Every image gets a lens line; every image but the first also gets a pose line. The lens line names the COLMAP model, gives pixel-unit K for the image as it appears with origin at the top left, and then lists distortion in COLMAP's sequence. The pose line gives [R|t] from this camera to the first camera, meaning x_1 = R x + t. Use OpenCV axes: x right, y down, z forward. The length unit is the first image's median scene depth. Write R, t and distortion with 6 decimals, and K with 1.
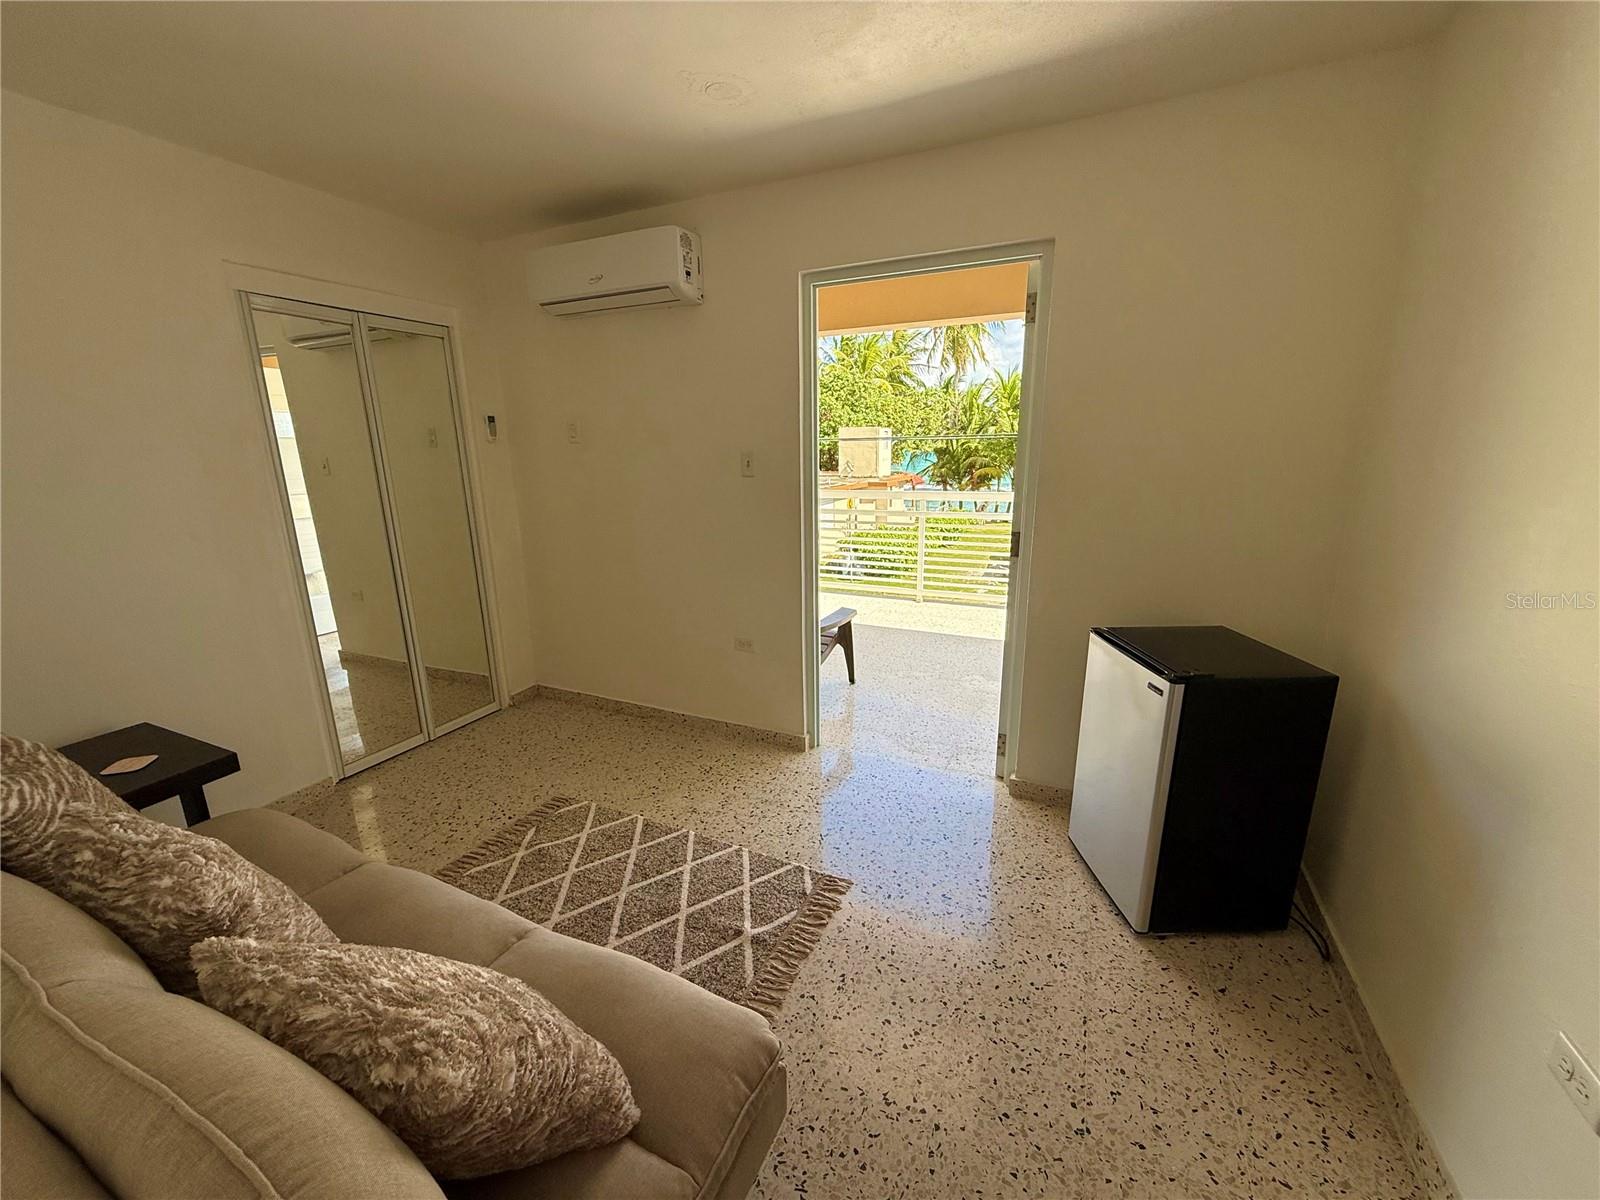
lens RADIAL K [[634.9, 0, 798.6], [0, 634.9, 600.2], [0, 0, 1]] dist [0.001708, -0.000262]
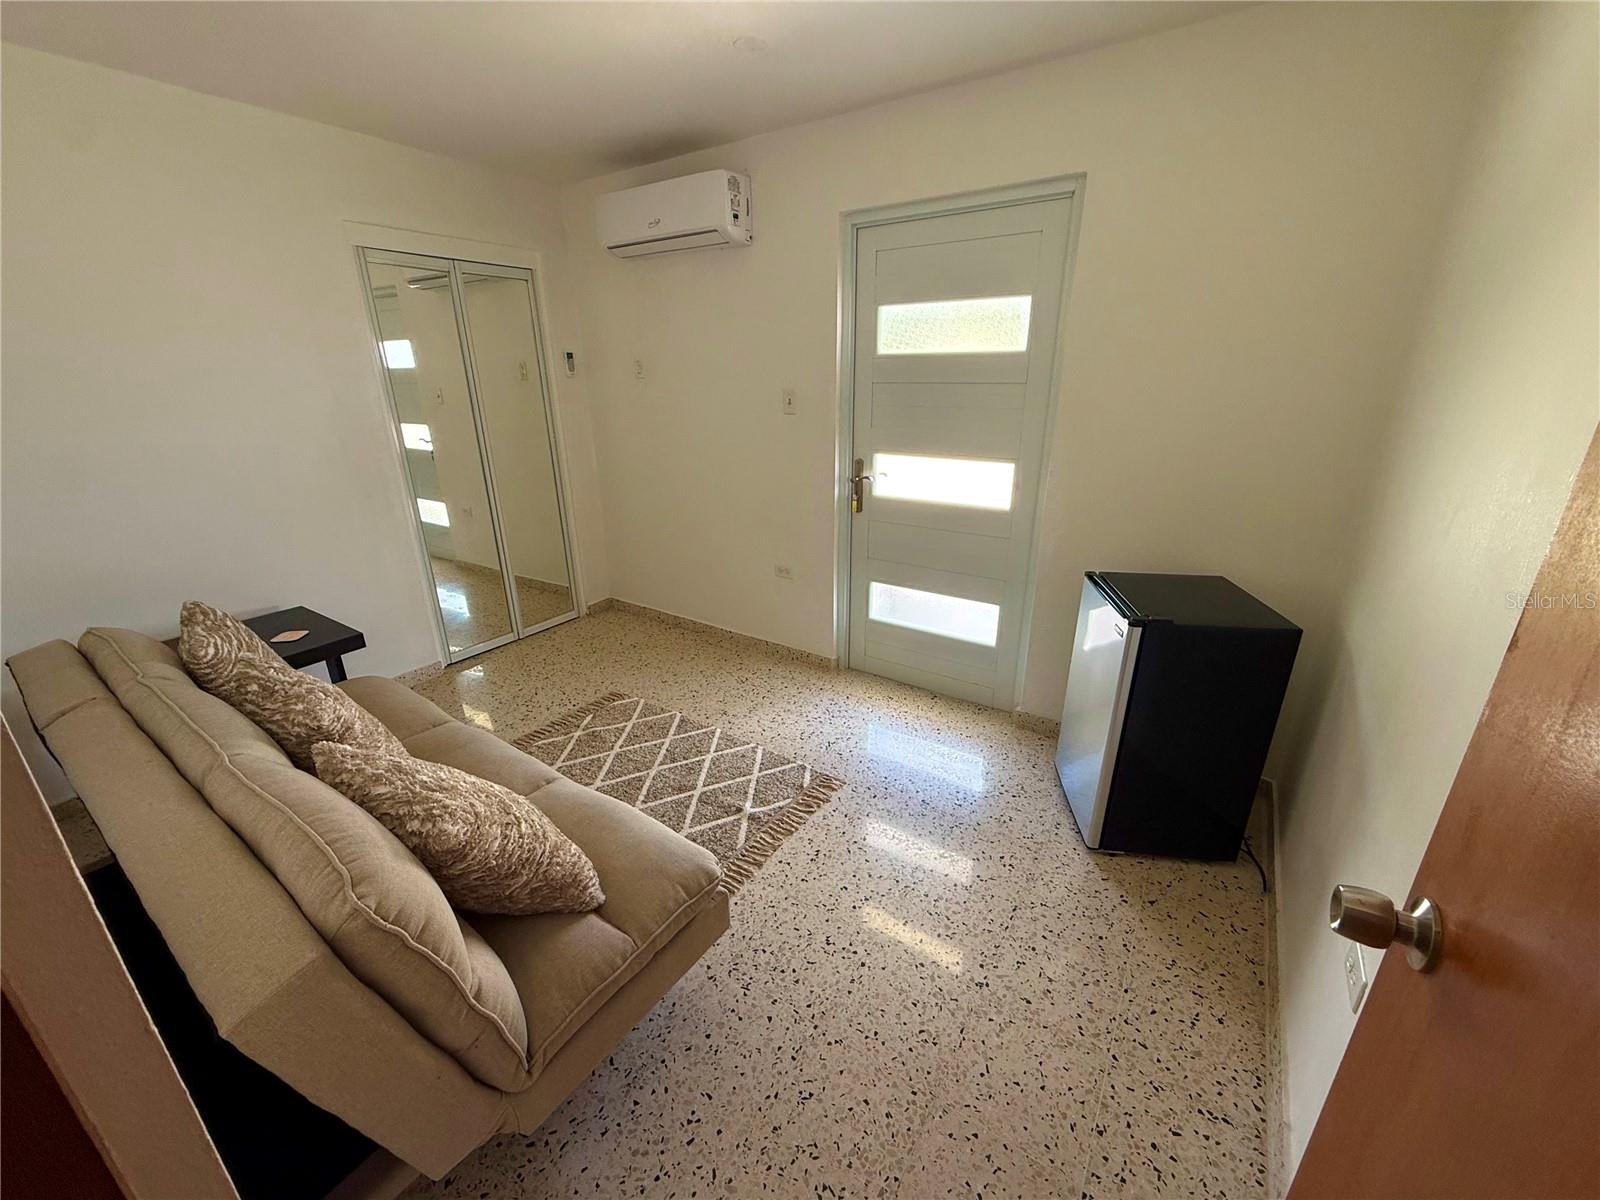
lens RADIAL K [[634.9, 0, 798.6], [0, 634.9, 600.2], [0, 0, 1]] dist [0.001708, -0.000262]
pose [[0.987285, 0.059757, -0.147301, 0.184581], [-0.043442, 0.992804, 0.111589, -0.007144], [0.152910, -0.103771, 0.982777, -0.128372]]
